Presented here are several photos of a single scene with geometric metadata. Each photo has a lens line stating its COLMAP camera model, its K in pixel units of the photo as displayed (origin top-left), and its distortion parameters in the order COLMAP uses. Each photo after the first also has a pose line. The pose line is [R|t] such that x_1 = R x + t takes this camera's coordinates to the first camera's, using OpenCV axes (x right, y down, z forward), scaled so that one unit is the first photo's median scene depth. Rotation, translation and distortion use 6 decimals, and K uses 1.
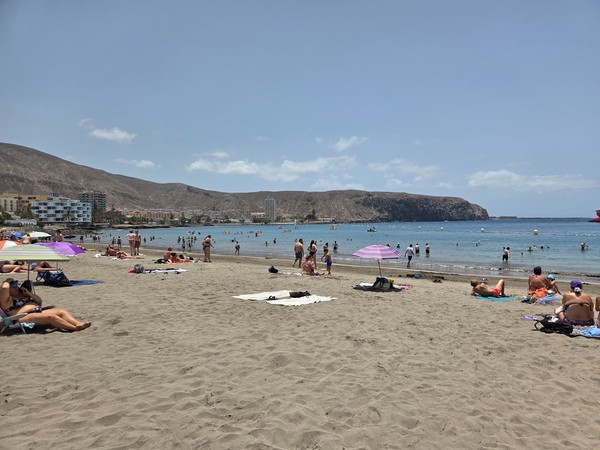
lens RADIAL K [[401.4, 0, 307.9], [0, 401.4, 226.8], [0, 0, 1]] dist [0.060013, -0.044442]
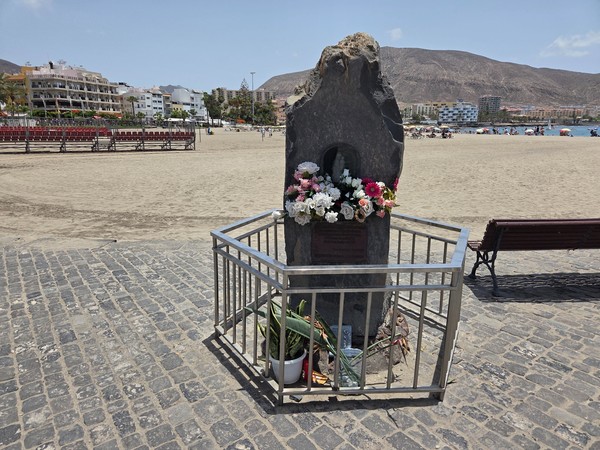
lens RADIAL K [[401.4, 0, 288.5], [0, 401.4, 224.2], [0, 0, 1]] dist [0.060013, -0.044442]
pose [[0.550146, 0.212387, -0.807608, 0.101579], [-0.013899, 0.969311, 0.245444, -0.001119], [0.834953, -0.123805, 0.536215, -0.106397]]
